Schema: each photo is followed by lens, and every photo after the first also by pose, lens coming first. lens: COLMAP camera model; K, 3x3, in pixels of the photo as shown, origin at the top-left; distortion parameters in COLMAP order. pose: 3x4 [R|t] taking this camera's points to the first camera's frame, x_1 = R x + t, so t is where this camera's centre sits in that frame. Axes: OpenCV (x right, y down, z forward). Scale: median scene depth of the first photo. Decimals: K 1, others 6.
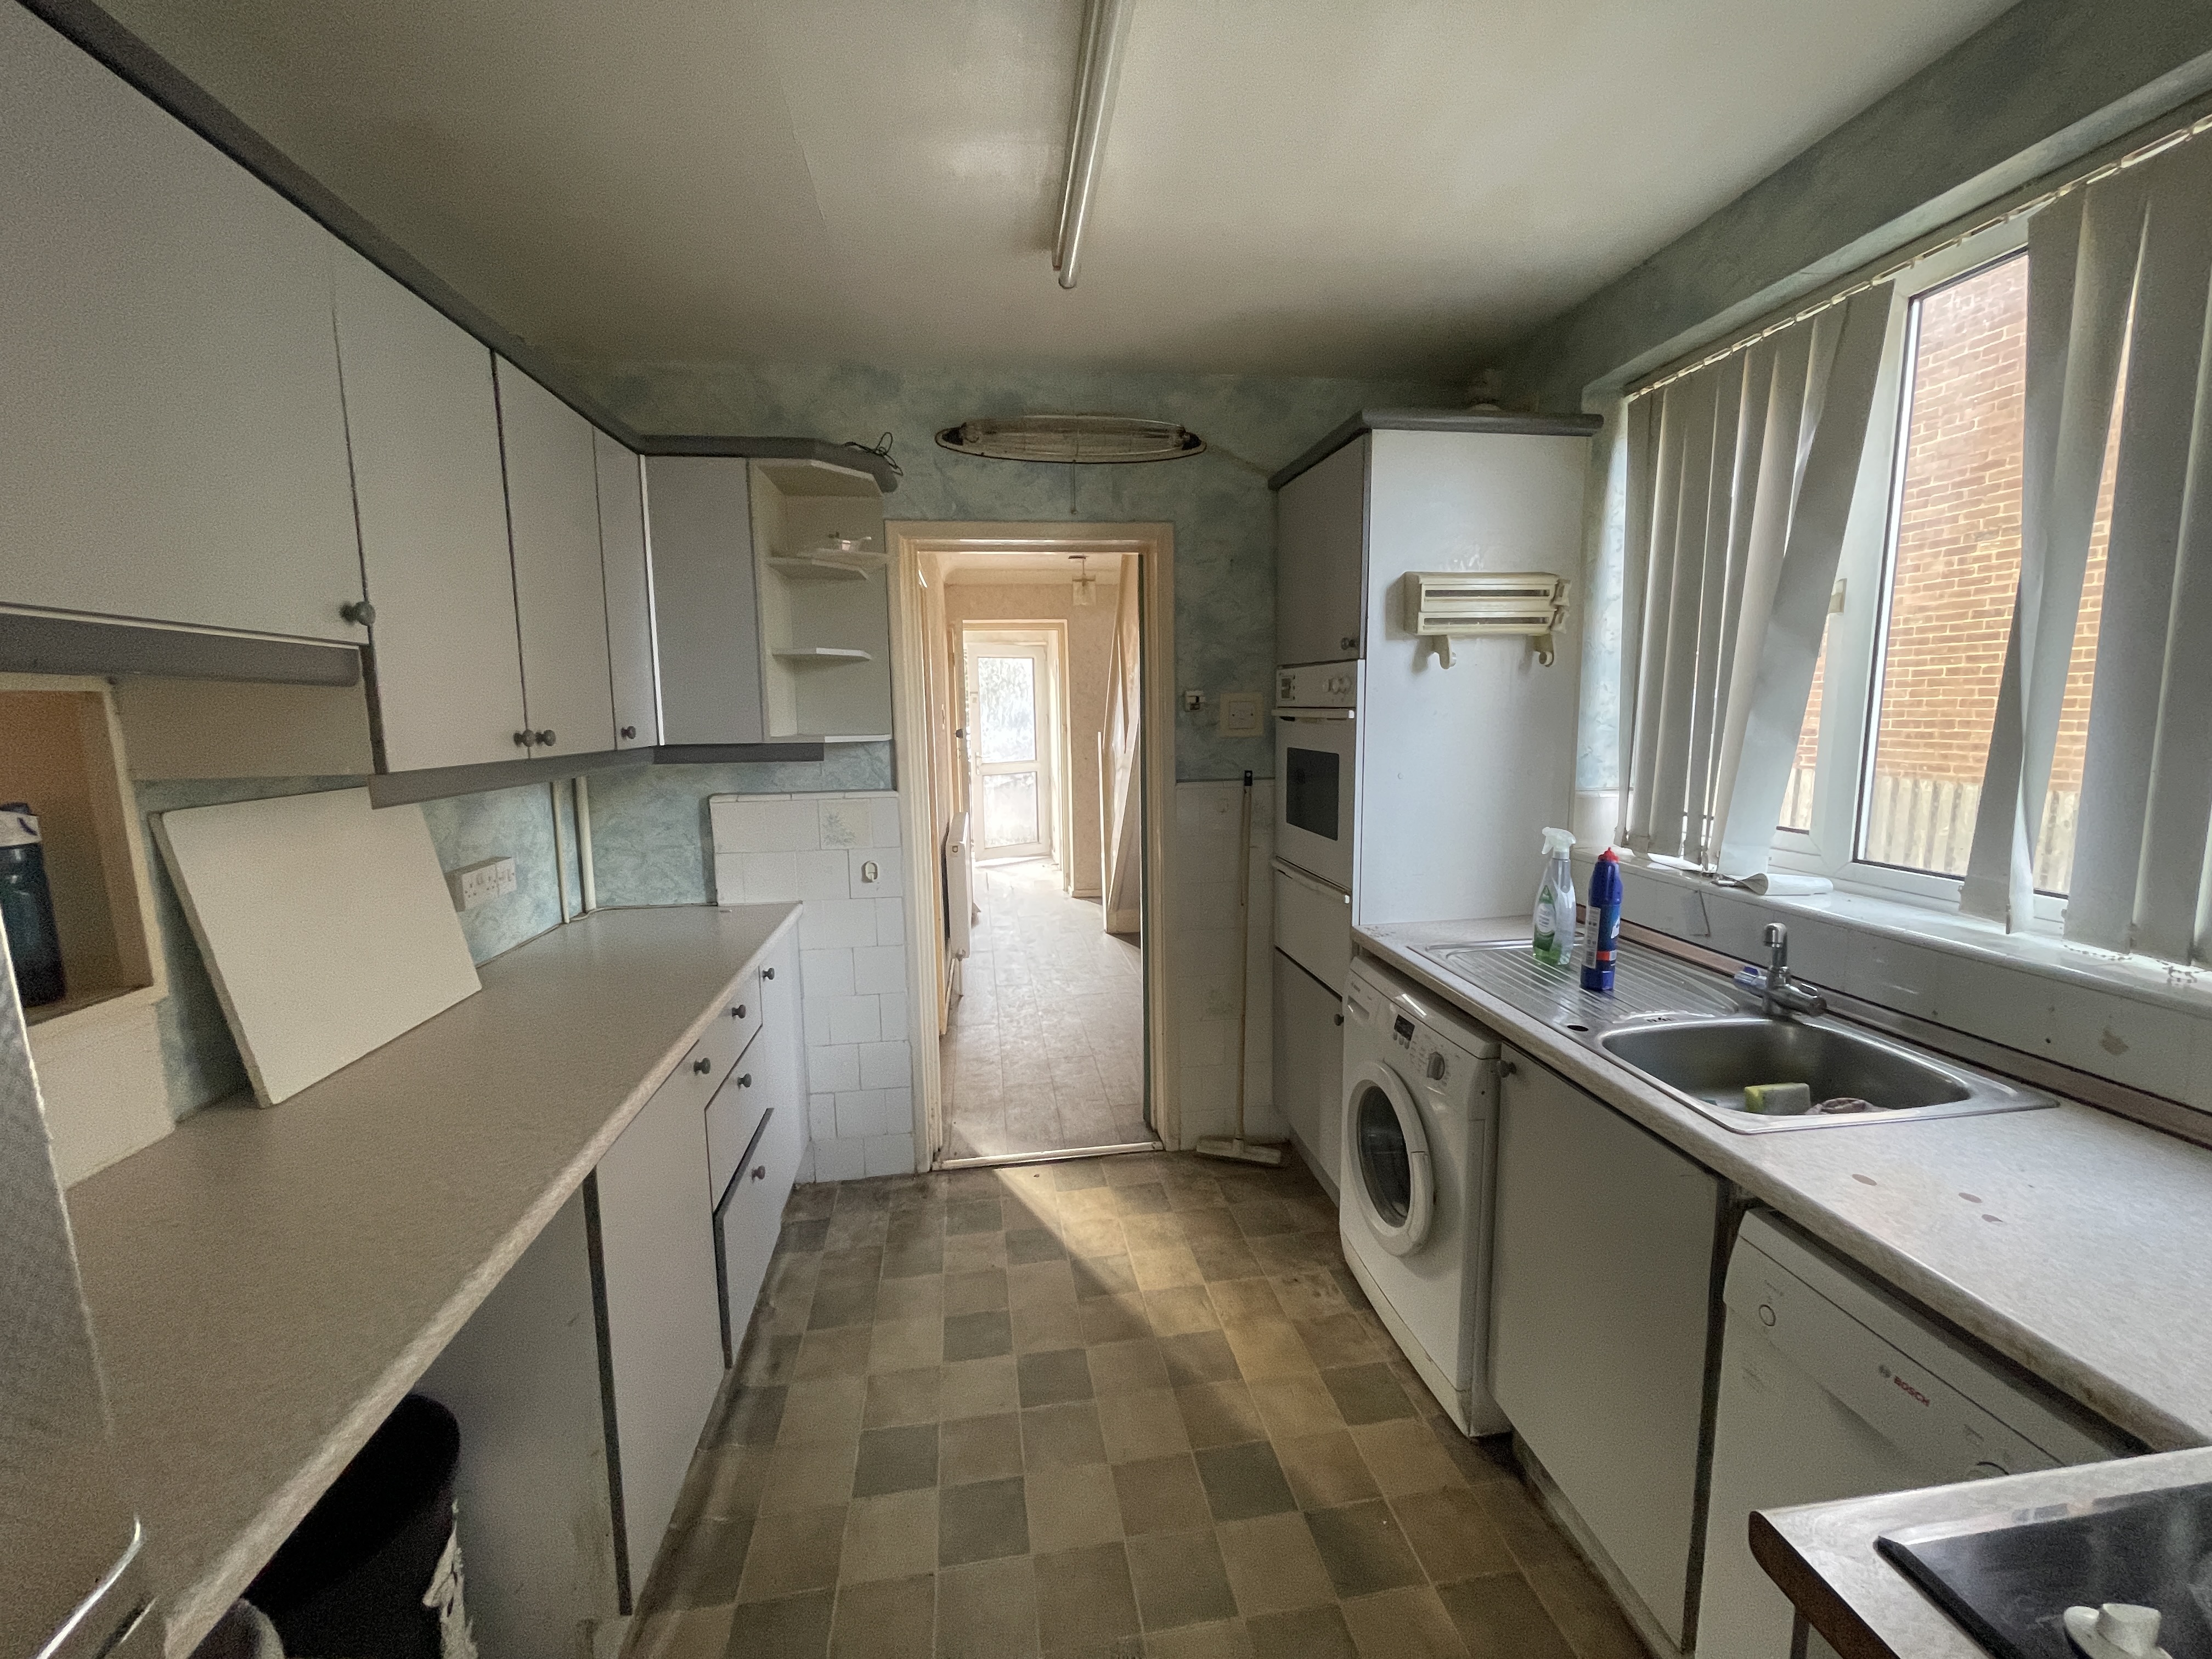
lens RADIAL K [[891.9, 0, 1095.6], [0, 891.9, 823.7], [0, 0, 1]] dist [-0.001405, 0.000035]
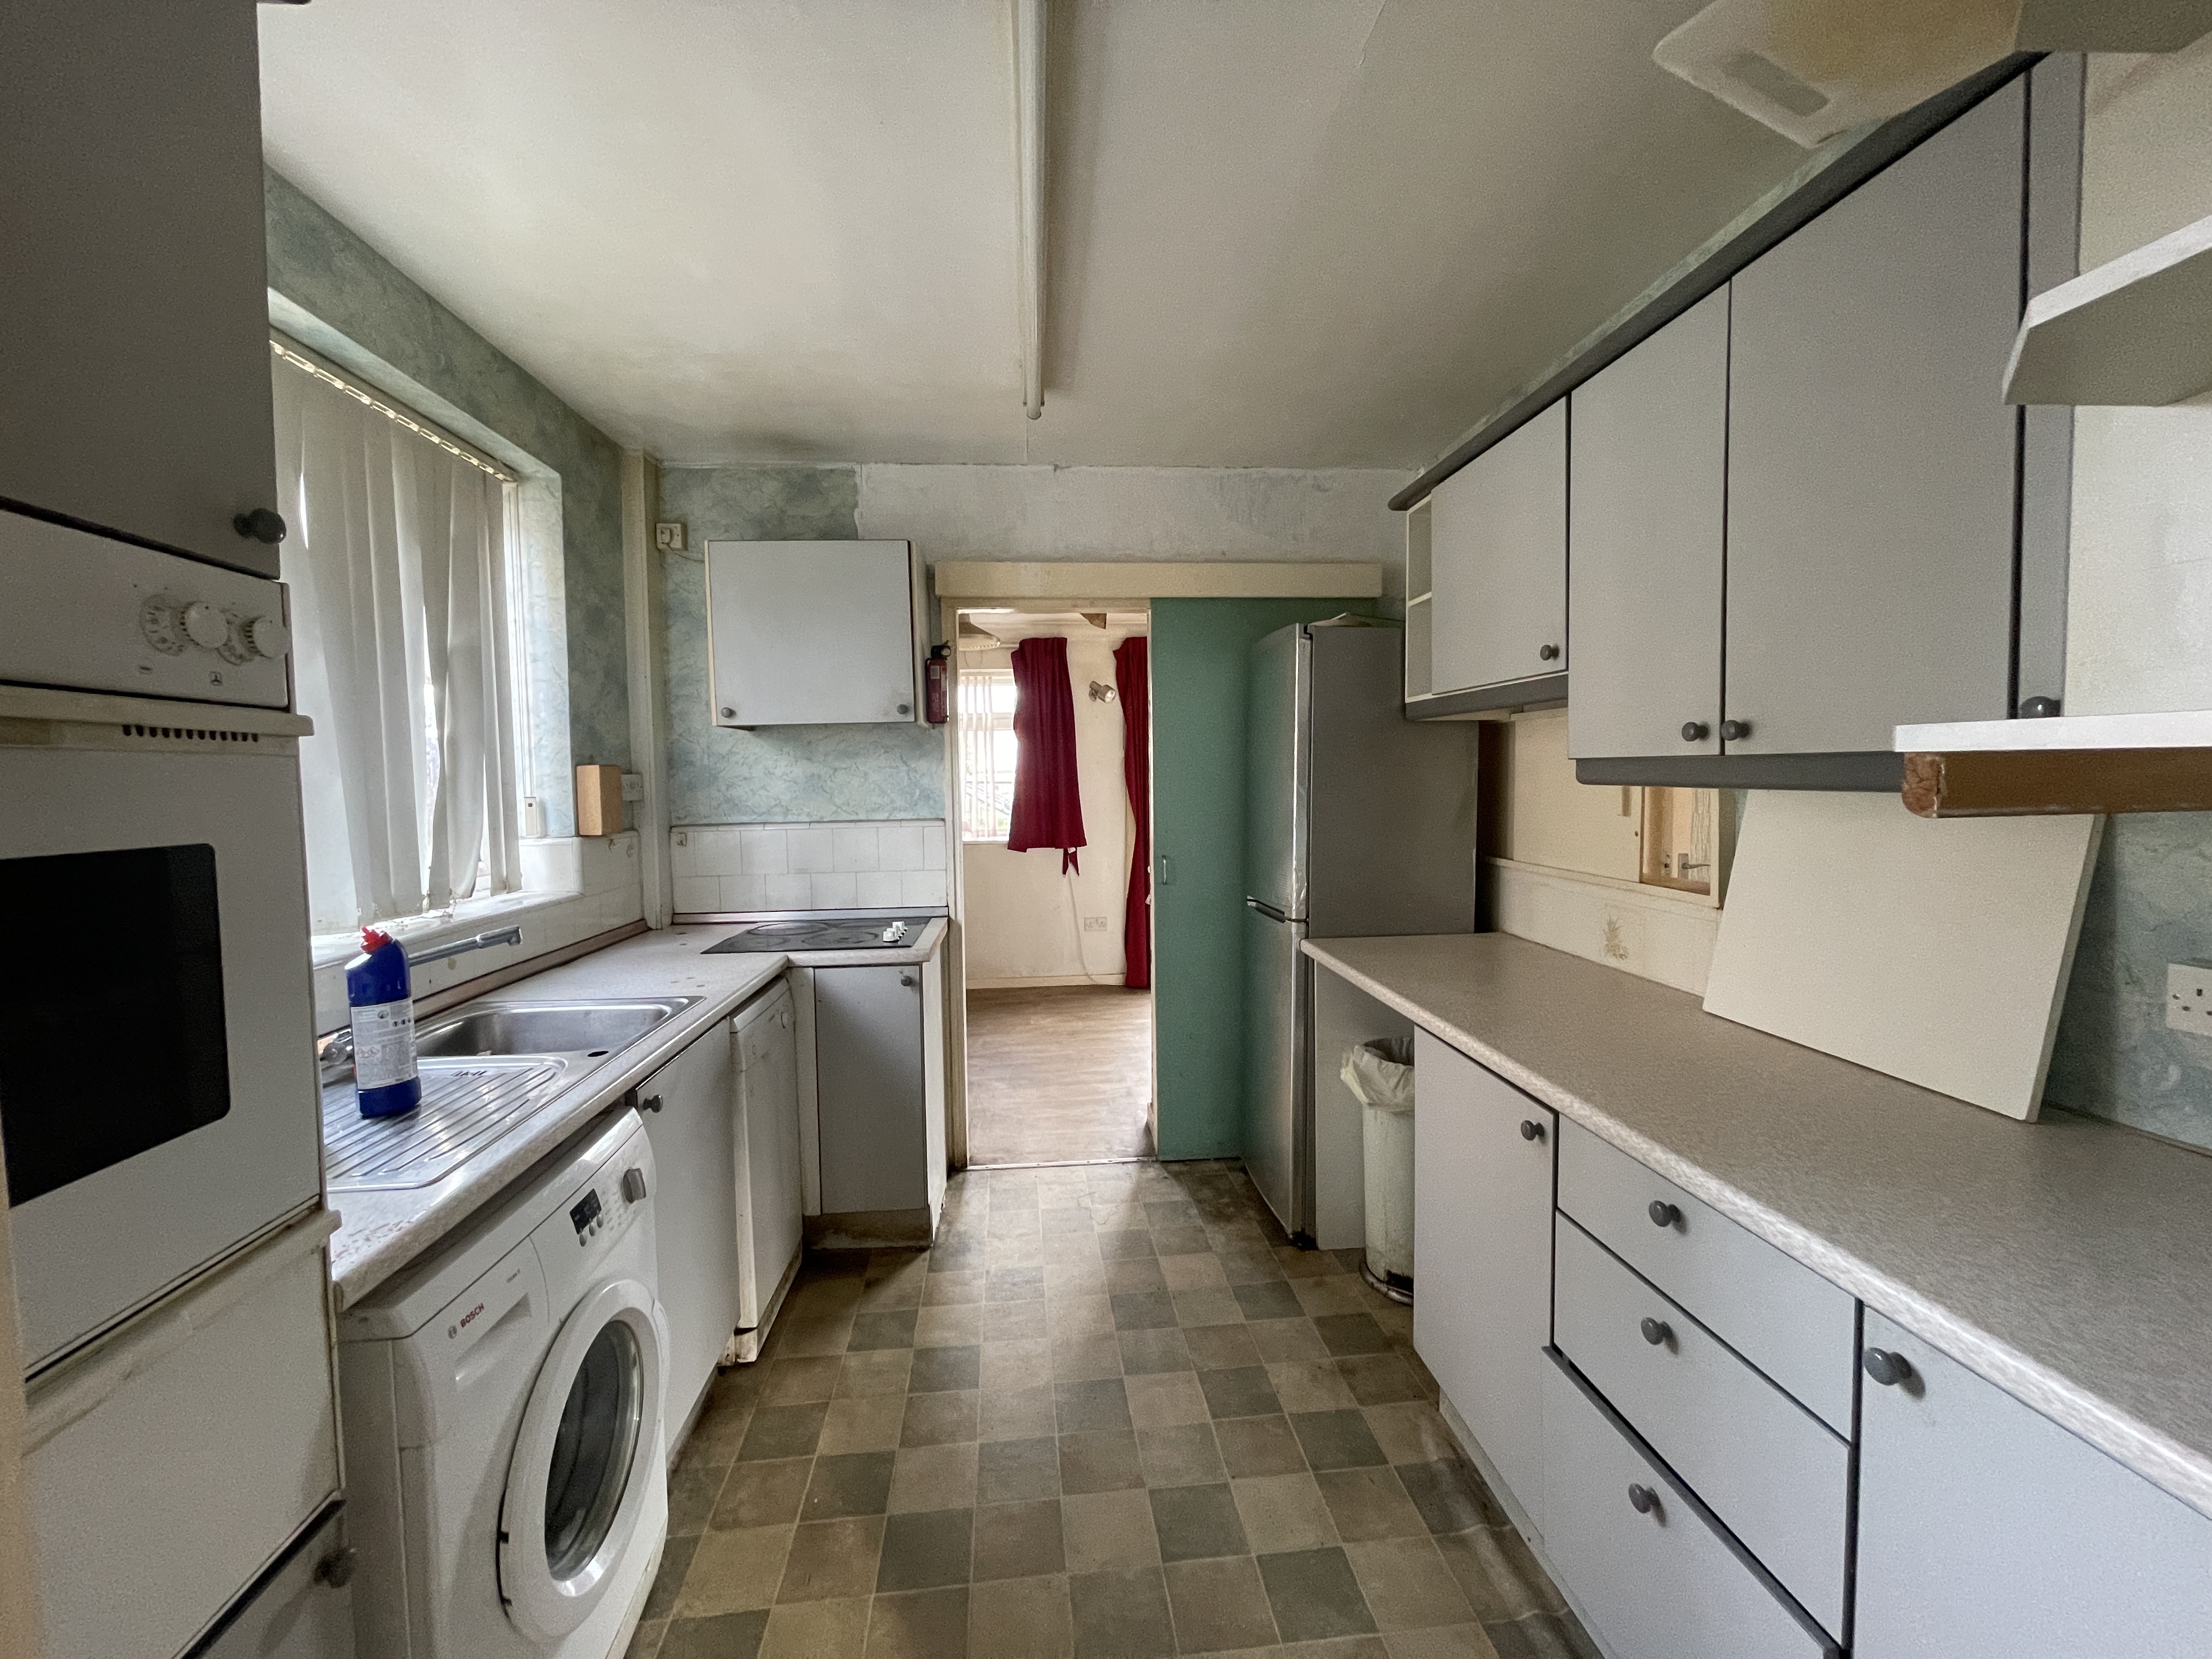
lens RADIAL K [[891.9, 0, 1095.6], [0, 891.9, 823.7], [0, 0, 1]] dist [-0.001405, 0.000035]
pose [[-0.998260, 0.038079, 0.045031, -0.086082], [0.045482, 0.983184, 0.176862, -0.182317], [-0.037539, 0.178603, -0.983205, 1.841289]]
